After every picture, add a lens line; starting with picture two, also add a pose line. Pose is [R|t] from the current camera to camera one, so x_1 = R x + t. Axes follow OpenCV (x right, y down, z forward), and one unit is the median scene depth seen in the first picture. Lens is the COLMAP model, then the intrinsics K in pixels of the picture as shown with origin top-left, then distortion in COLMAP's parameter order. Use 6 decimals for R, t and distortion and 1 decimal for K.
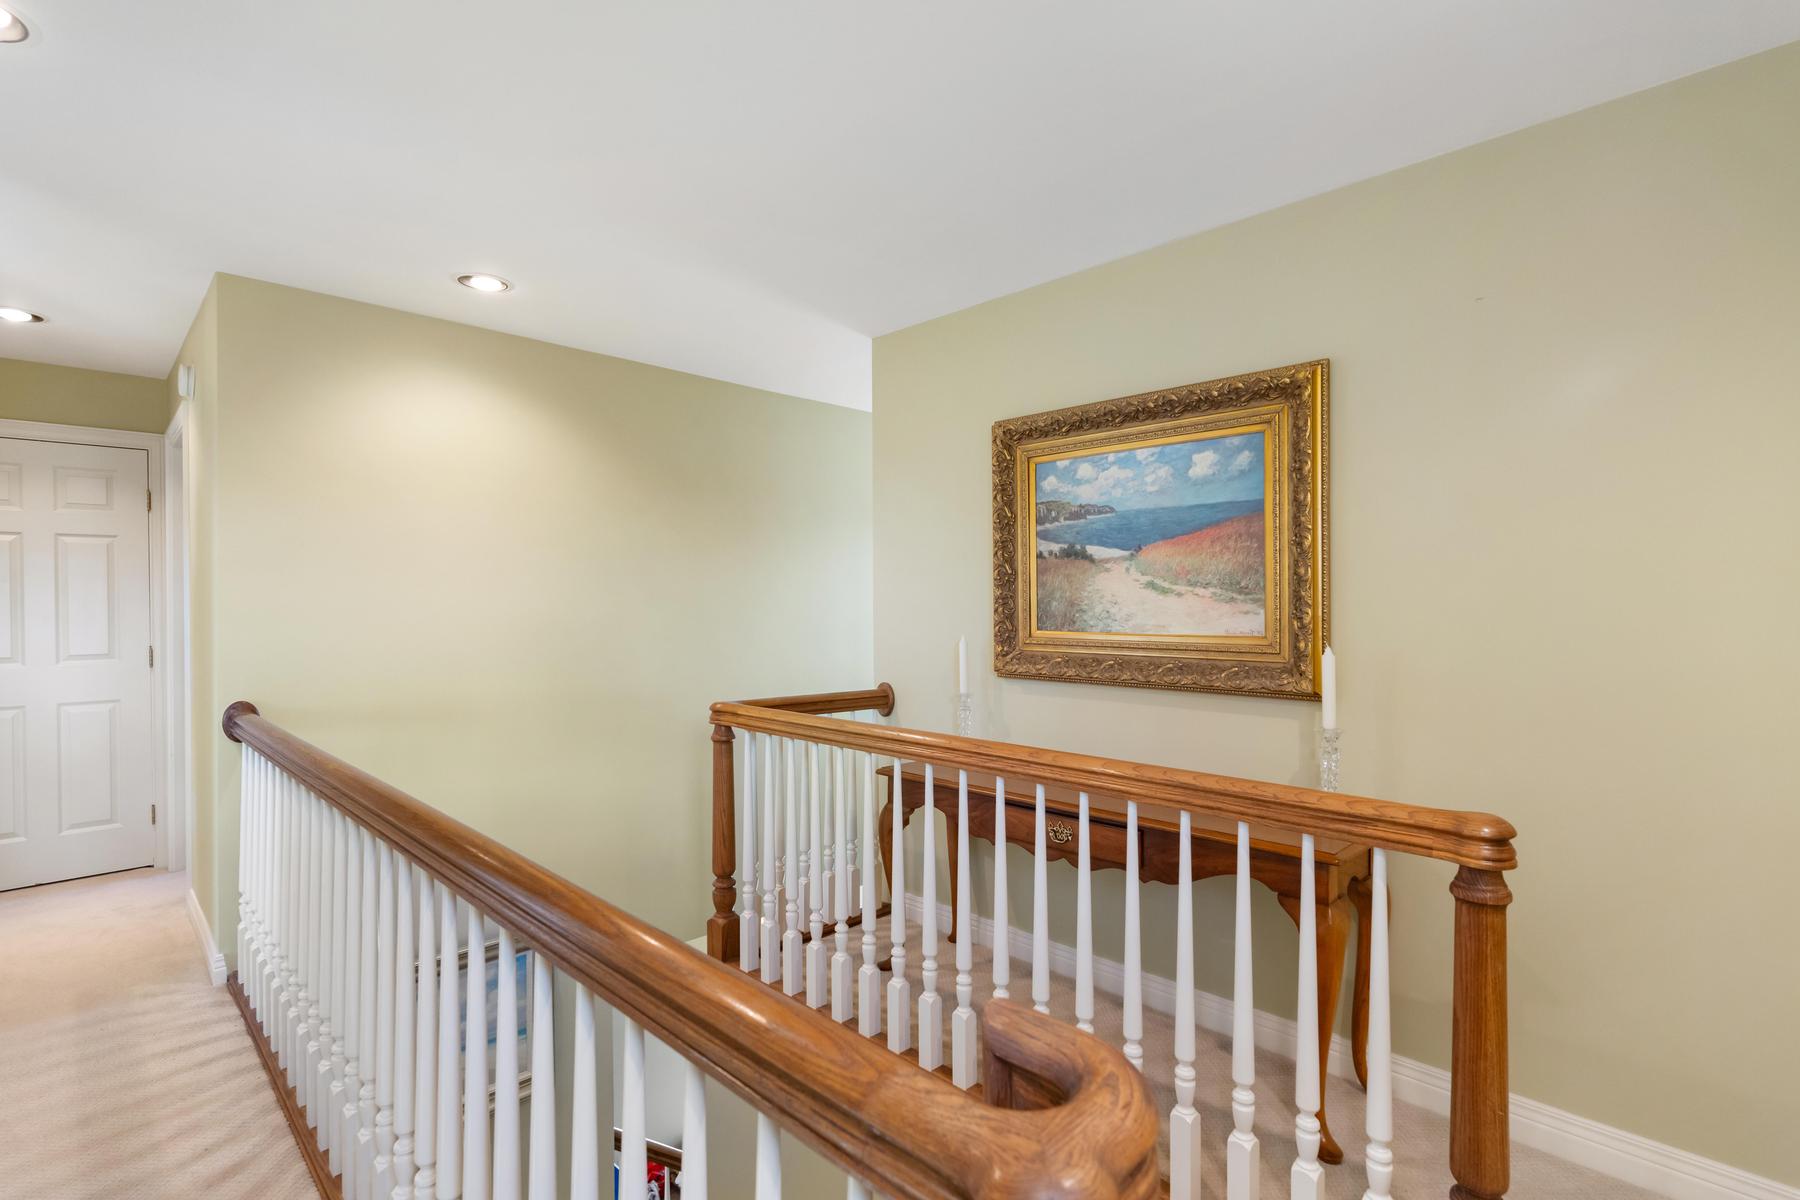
lens RADIAL K [[837.8, 0, 900.0], [0, 837.8, 600.0], [0, 0, 1]] dist [0.000464, -0.000218]
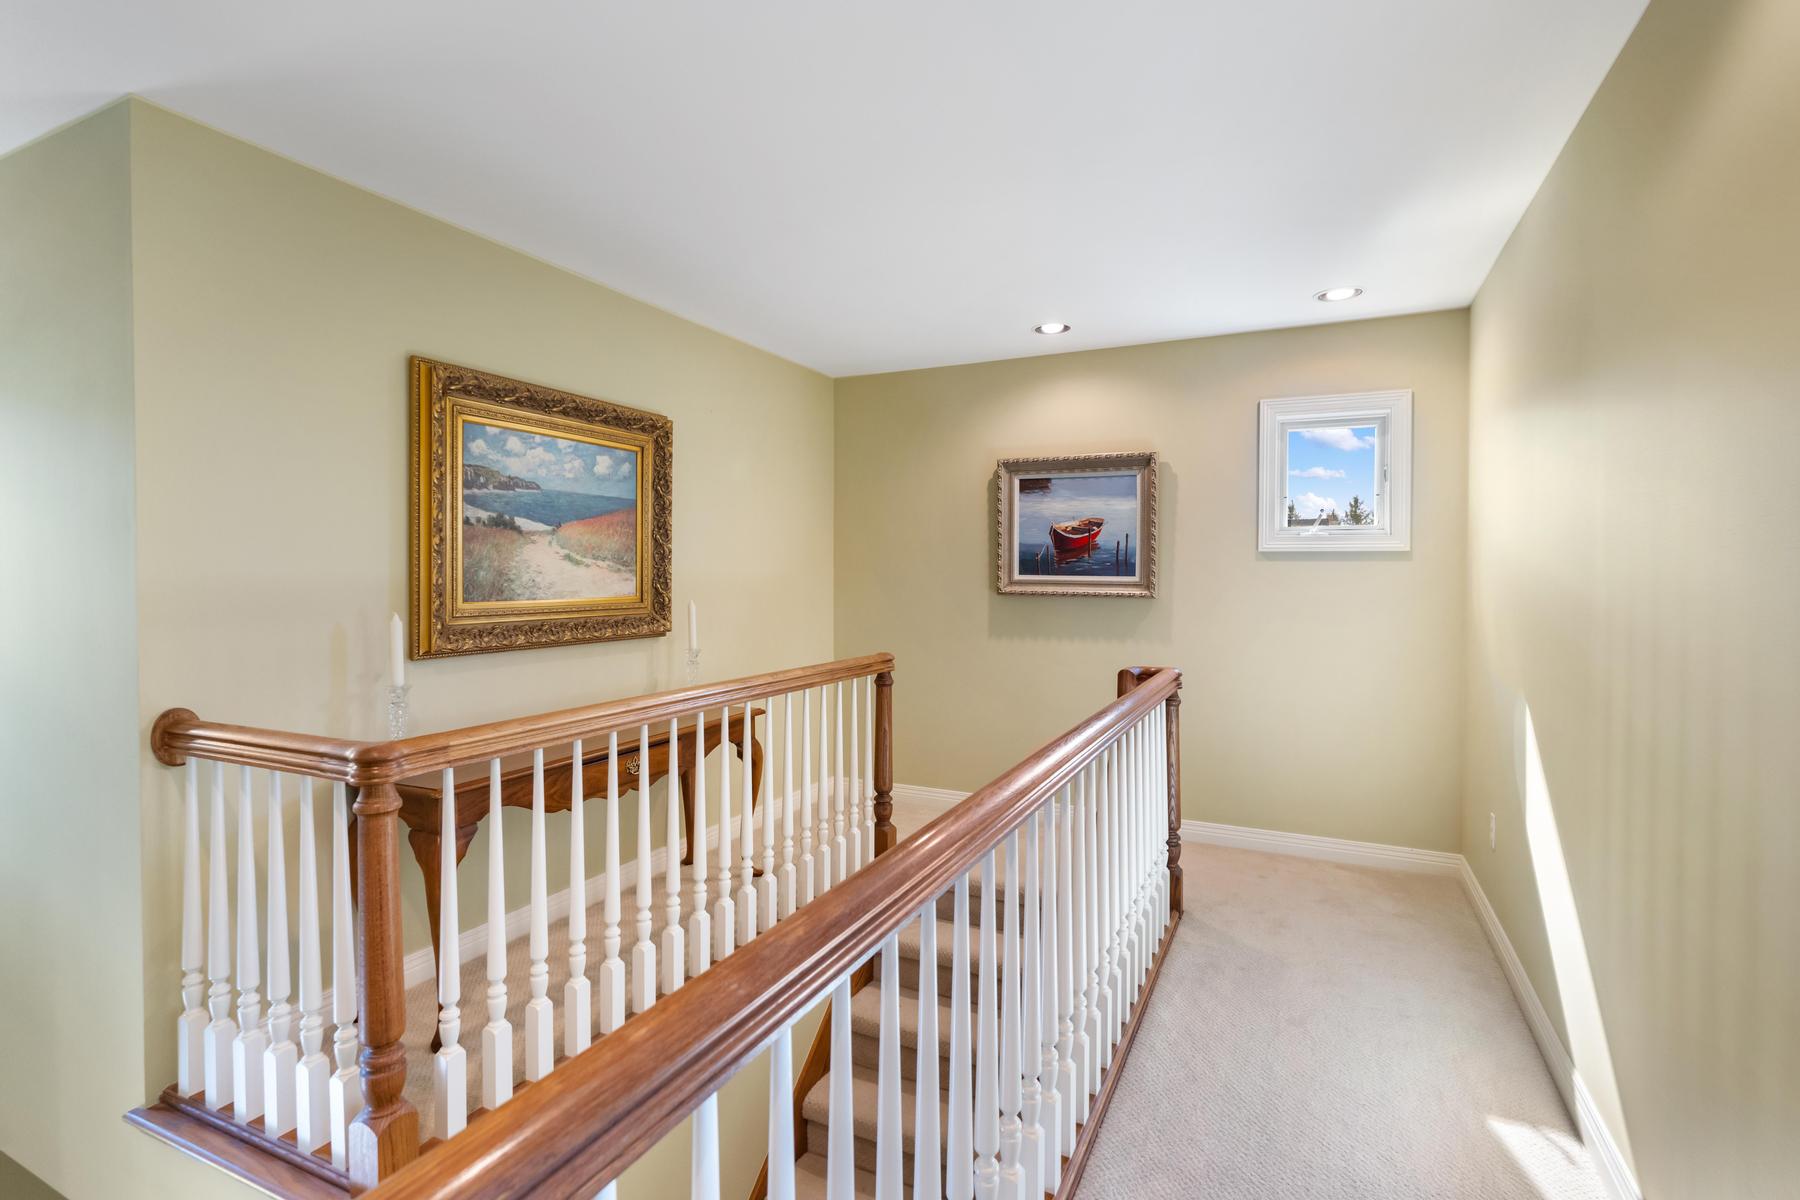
lens RADIAL K [[885.1, 0, 898.6], [0, 885.1, 575.0], [0, 0, 1]] dist [-0.000318, -0.000001]
pose [[-0.327347, -0.003104, 0.944899, -0.975103], [-0.005494, 0.999984, 0.001382, 0.002466], [-0.944888, -0.004739, -0.327359, 0.922954]]
